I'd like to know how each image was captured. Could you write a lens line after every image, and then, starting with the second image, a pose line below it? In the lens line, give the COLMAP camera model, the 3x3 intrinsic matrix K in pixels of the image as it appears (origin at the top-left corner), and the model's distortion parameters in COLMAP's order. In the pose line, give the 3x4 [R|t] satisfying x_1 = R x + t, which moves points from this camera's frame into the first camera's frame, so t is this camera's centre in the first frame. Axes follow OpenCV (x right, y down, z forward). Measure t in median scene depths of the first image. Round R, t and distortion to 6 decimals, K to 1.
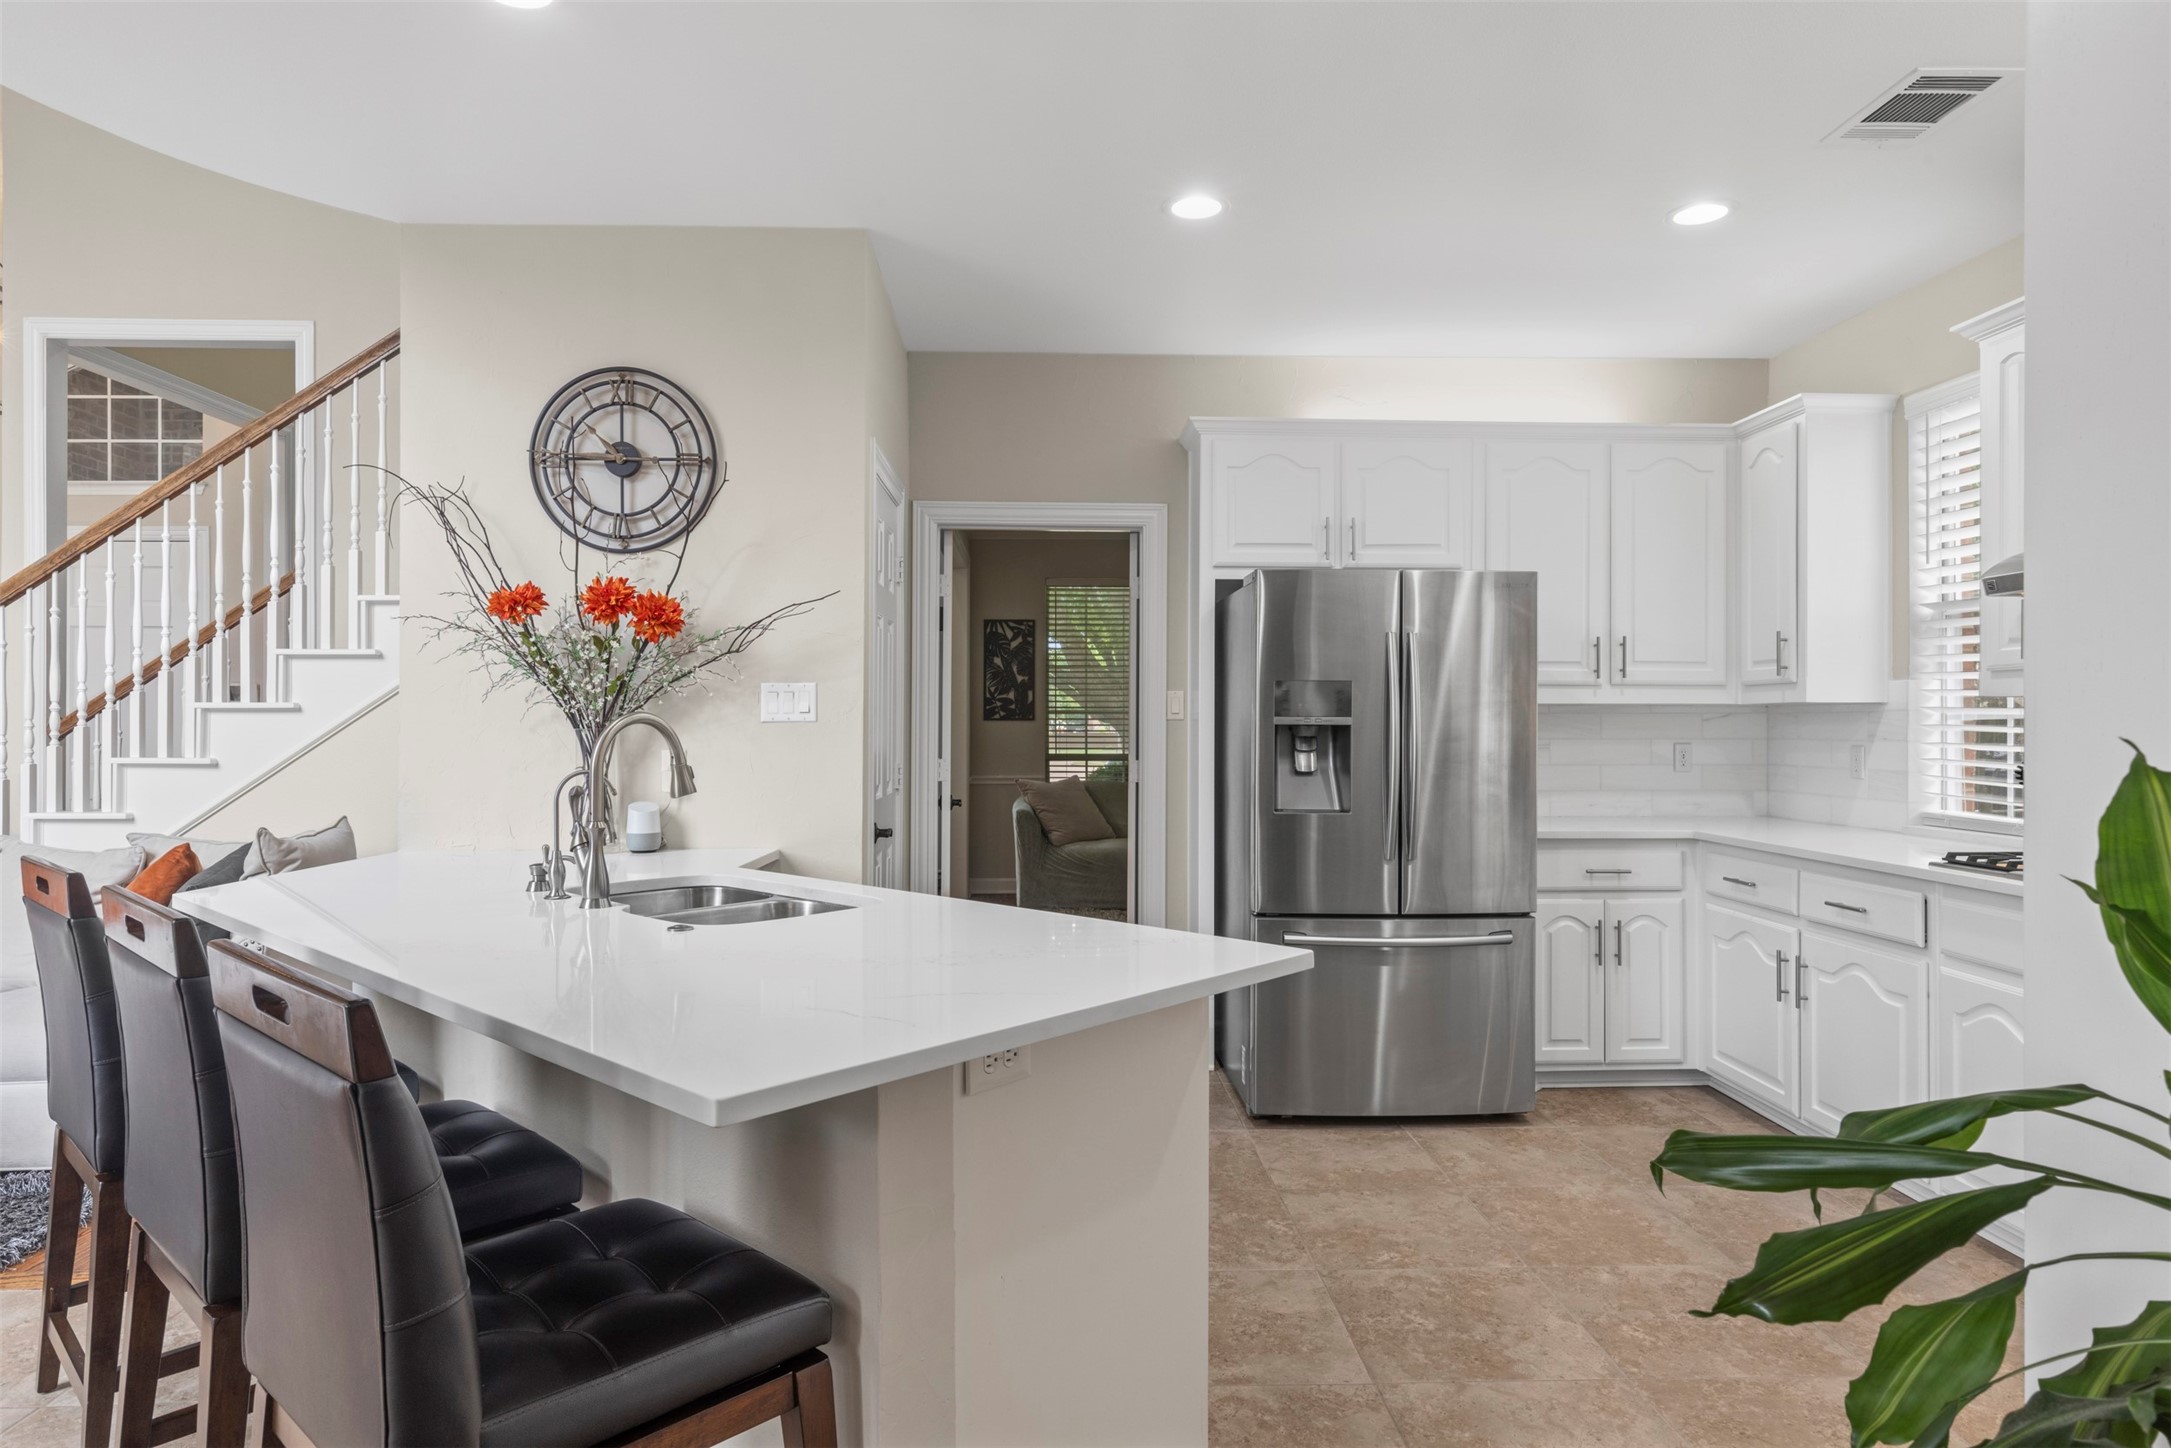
lens RADIAL K [[1241.3, 0, 1085.5], [0, 1241.3, 724.0], [0, 0, 1]] dist [0.002813, -0.000327]
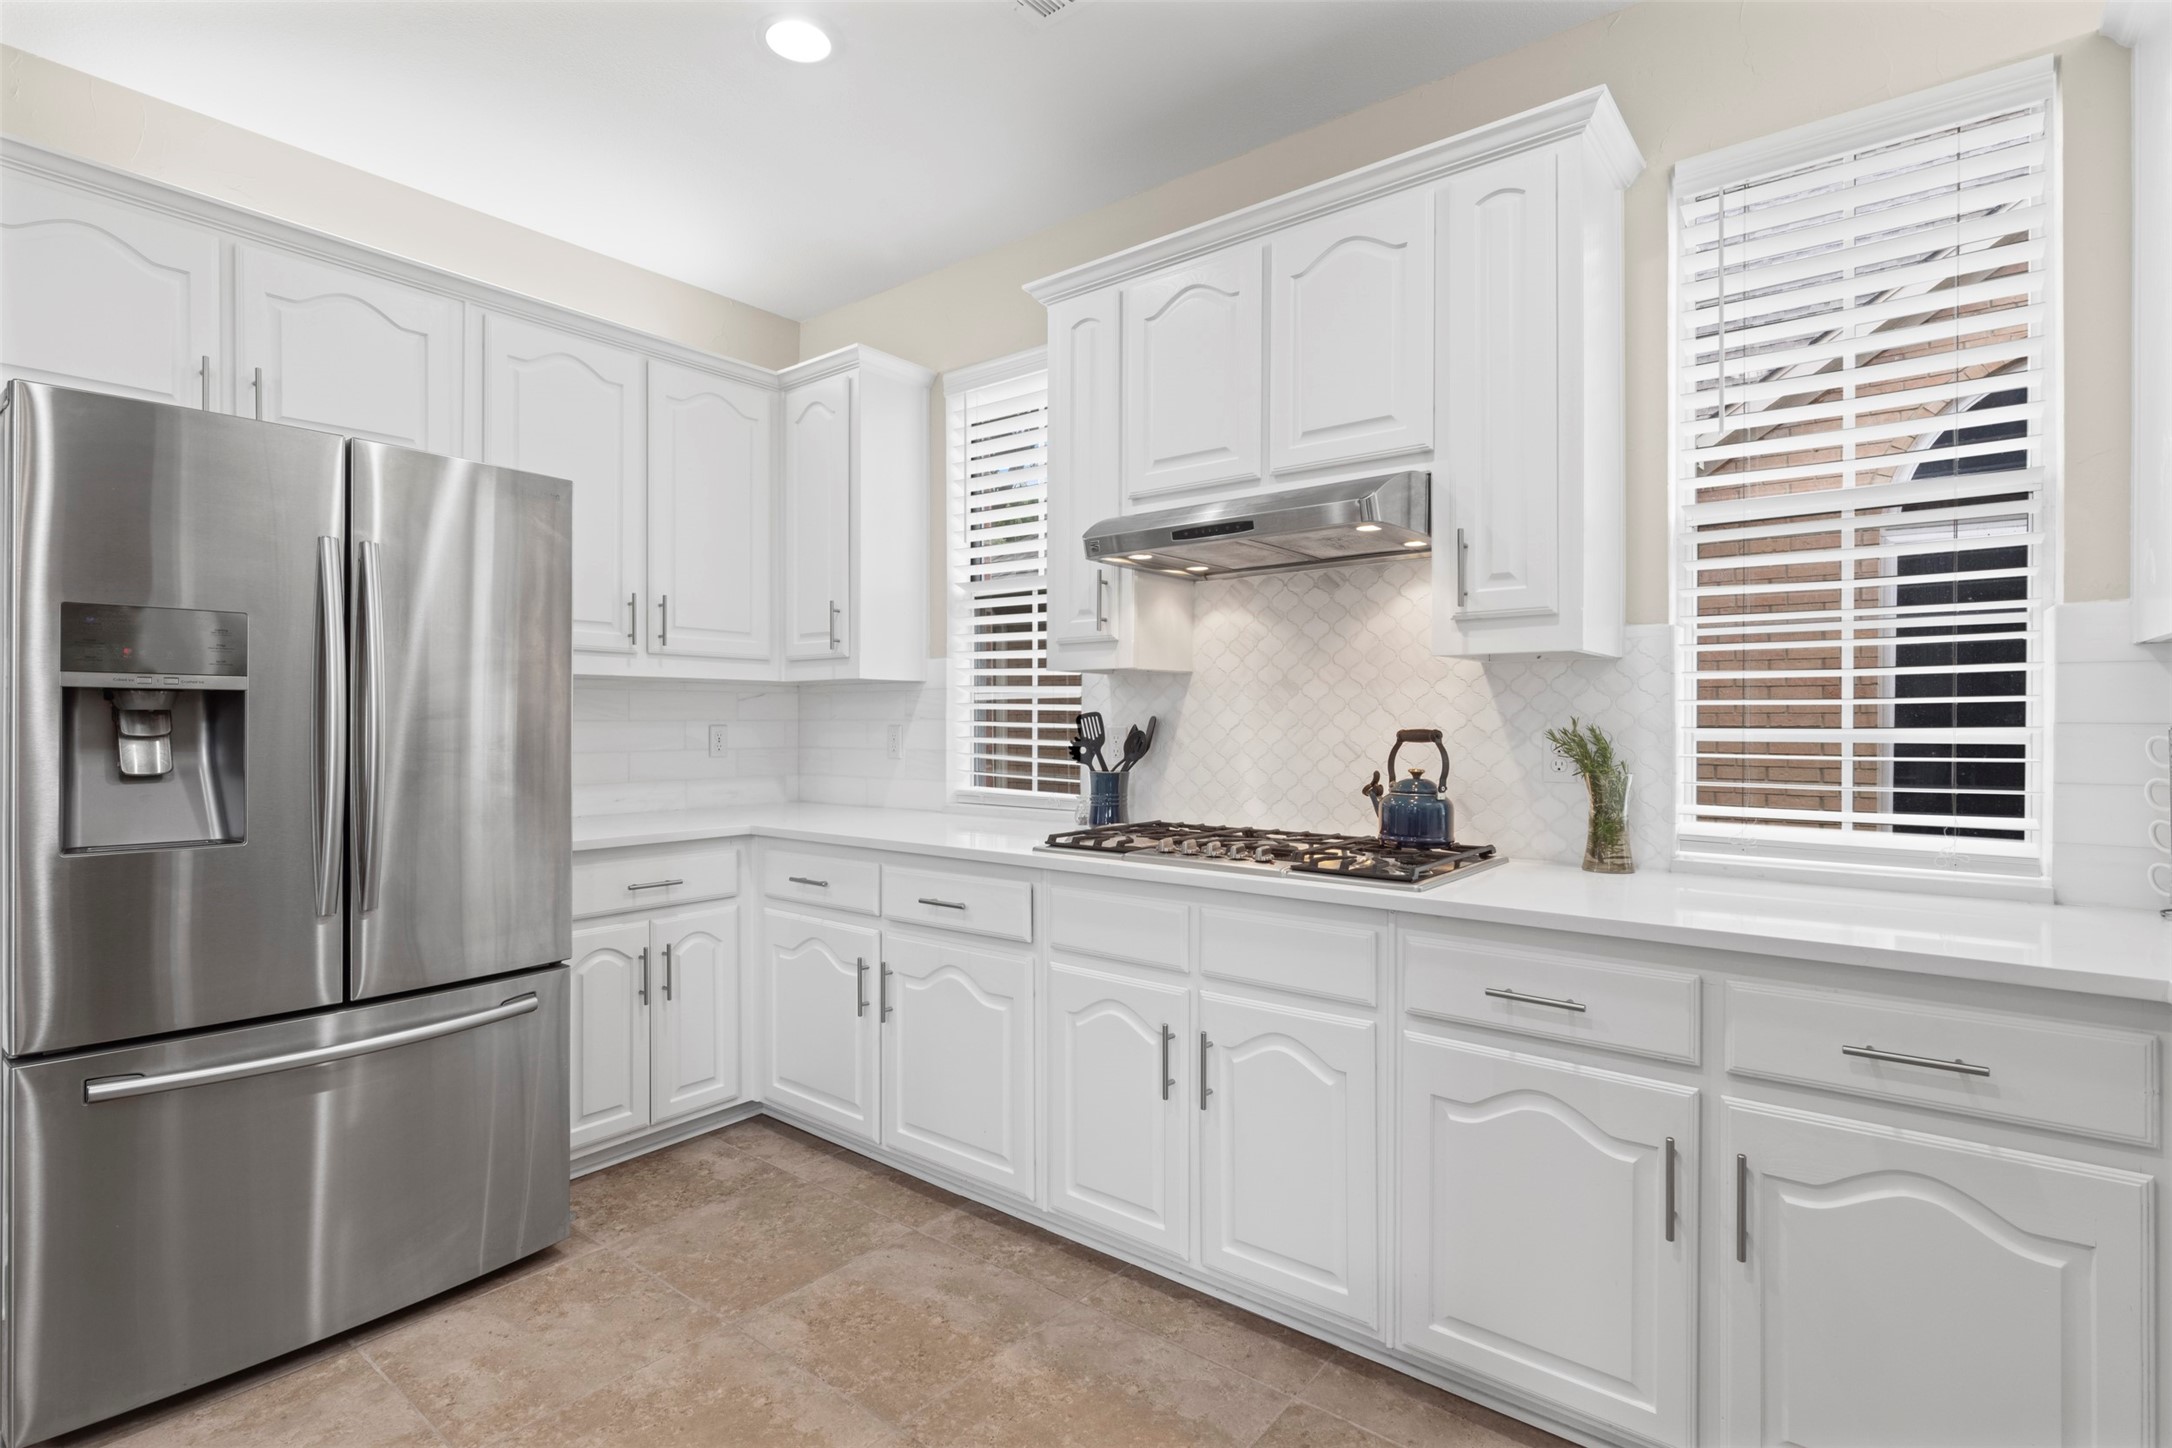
lens RADIAL K [[1052.5, 0, 1080.4], [0, 1052.5, 721.1], [0, 0, 1]] dist [-0.000920, -0.000585]
pose [[0.653133, -0.001608, 0.757241, 0.095430], [0.000792, 0.999999, 0.001440, 0.014361], [-0.757243, -0.000341, 0.653133, 0.380873]]
